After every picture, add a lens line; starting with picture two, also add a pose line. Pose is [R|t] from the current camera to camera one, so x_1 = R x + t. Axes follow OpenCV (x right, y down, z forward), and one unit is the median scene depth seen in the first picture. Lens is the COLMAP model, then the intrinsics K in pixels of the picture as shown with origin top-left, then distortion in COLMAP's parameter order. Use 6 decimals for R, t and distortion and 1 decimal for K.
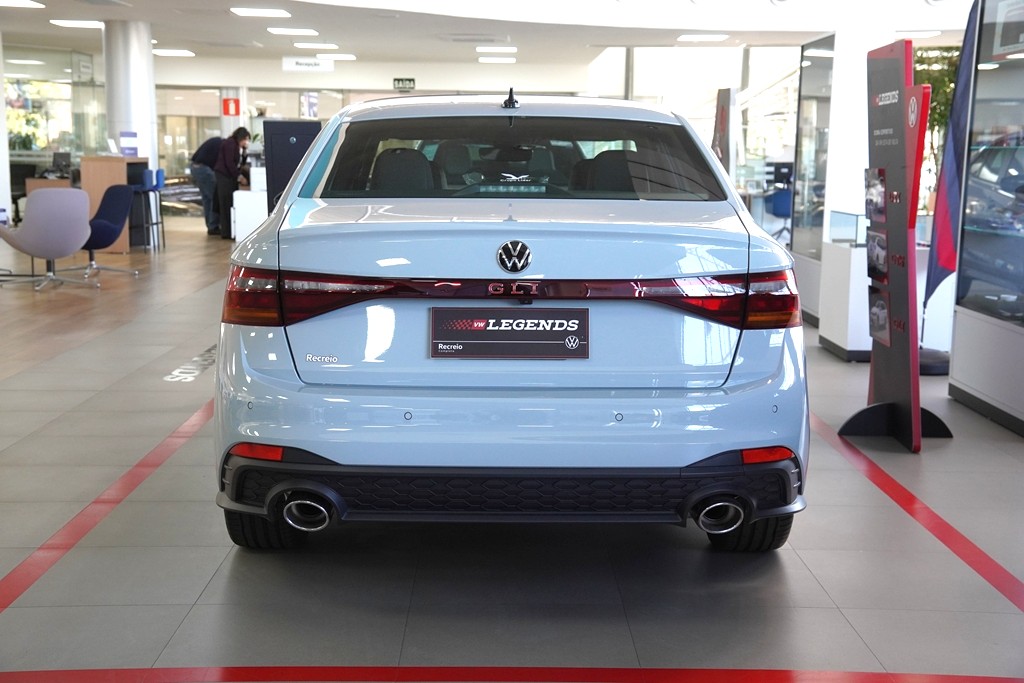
lens RADIAL K [[1380.0, 0, 513.6], [0, 1380.0, 359.8], [0, 0, 1]] dist [0.261270, -0.020312]
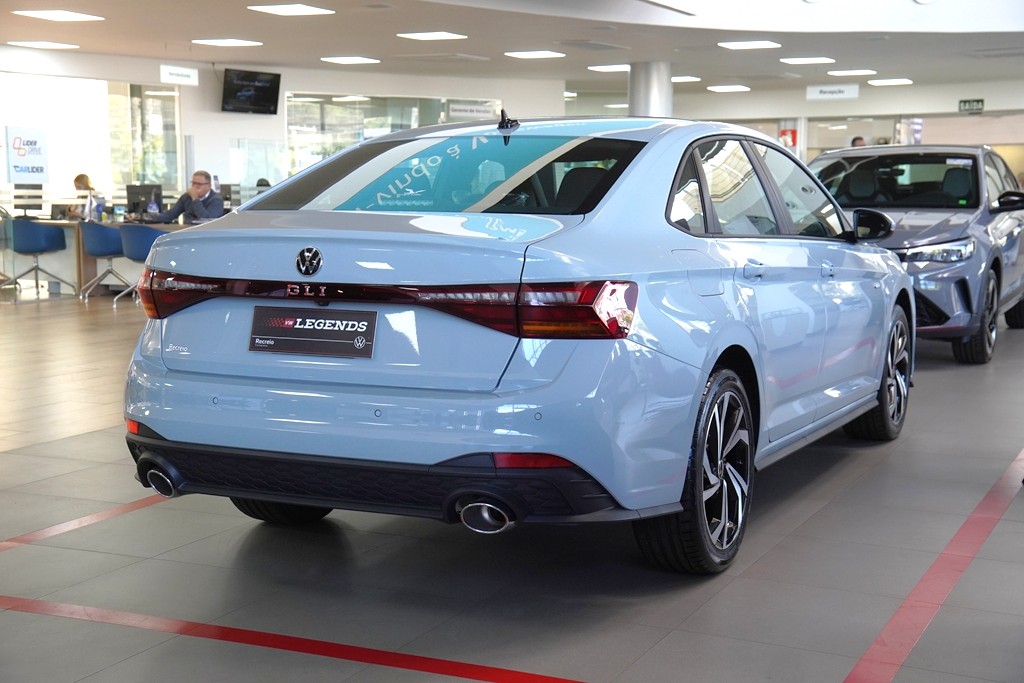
lens RADIAL K [[1436.9, 0, 535.9], [0, 1436.9, 343.8], [0, 0, 1]] dist [0.021930, 0.825598]
pose [[0.901806, 0.040964, -0.430194, 0.645488], [-0.056868, 0.998089, -0.024171, 0.007720], [0.428382, 0.046262, 0.902413, 0.050814]]
